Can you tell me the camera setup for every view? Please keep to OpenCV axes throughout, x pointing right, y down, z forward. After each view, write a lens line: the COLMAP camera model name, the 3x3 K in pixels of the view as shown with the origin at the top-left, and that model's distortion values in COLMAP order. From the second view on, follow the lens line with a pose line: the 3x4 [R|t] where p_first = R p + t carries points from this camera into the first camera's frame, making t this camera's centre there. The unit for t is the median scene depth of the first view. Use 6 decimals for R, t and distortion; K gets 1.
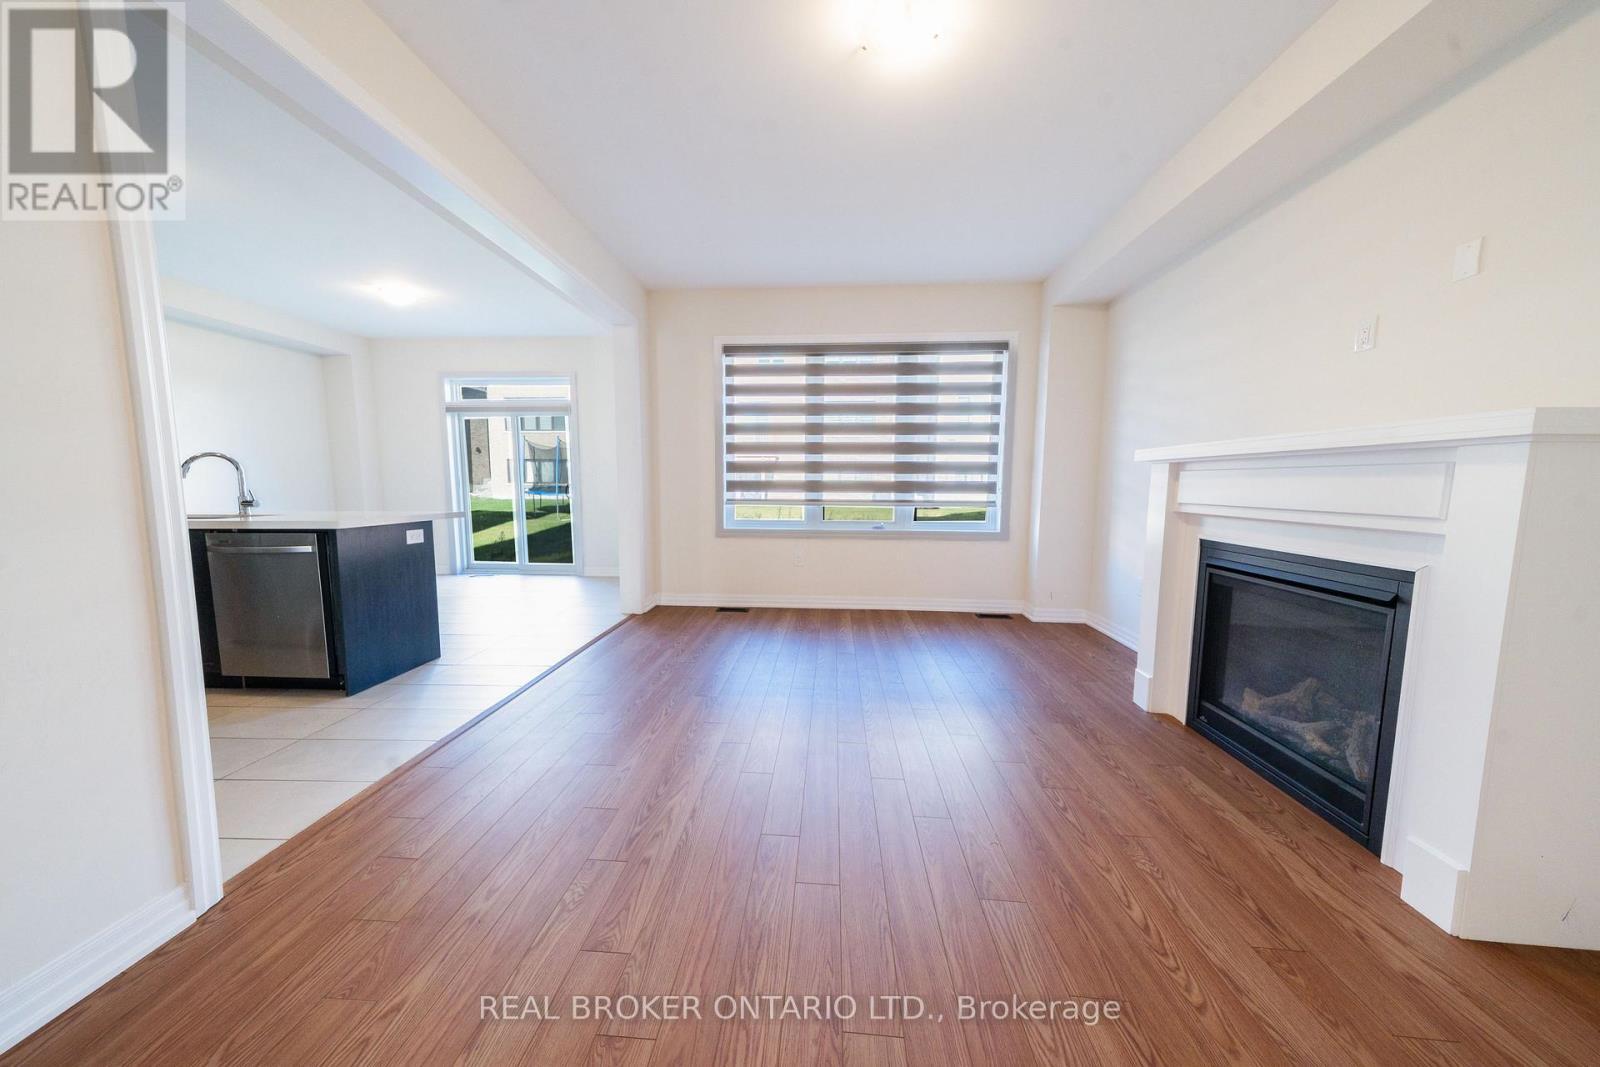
lens RADIAL K [[522.9, 0, 803.3], [0, 522.9, 528.6], [0, 0, 1]] dist [0.000720, 0.000063]
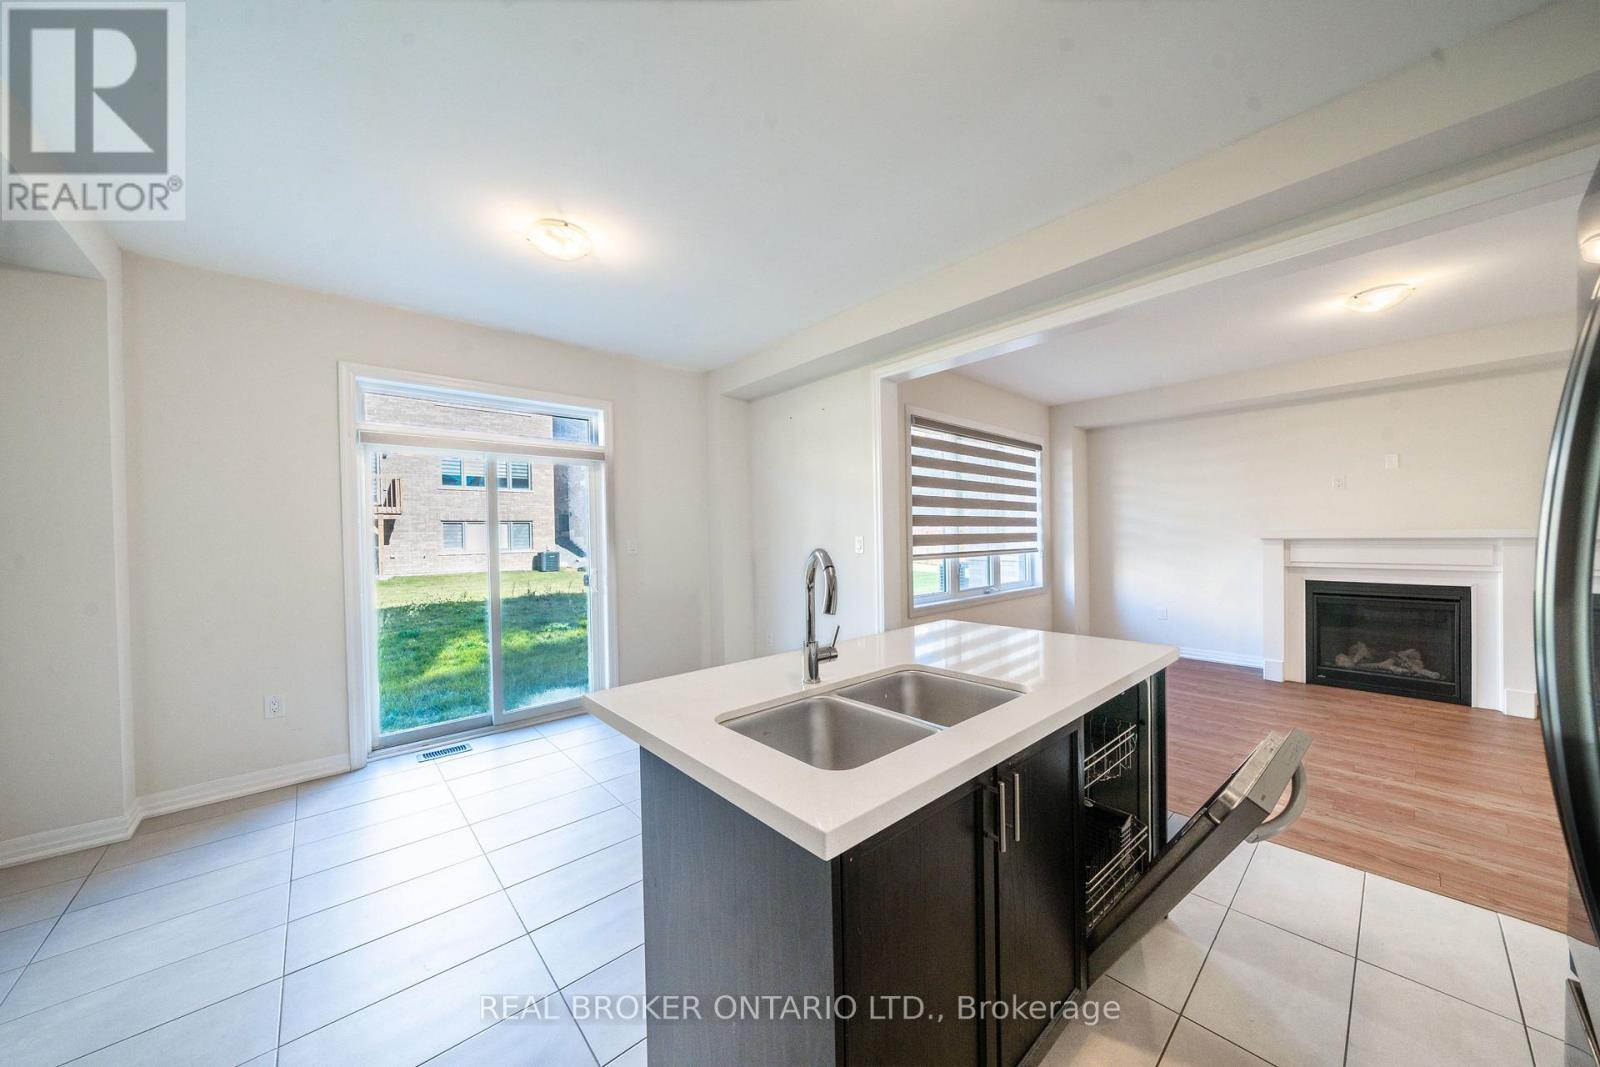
lens RADIAL K [[545.5, 0, 789.8], [0, 545.5, 538.0], [0, 0, 1]] dist [-0.001432, -0.000071]
pose [[0.719557, -0.011544, 0.694337, -1.981013], [0.071764, 0.995745, -0.057816, -0.153638], [-0.690715, 0.091430, 0.717323, 0.870554]]
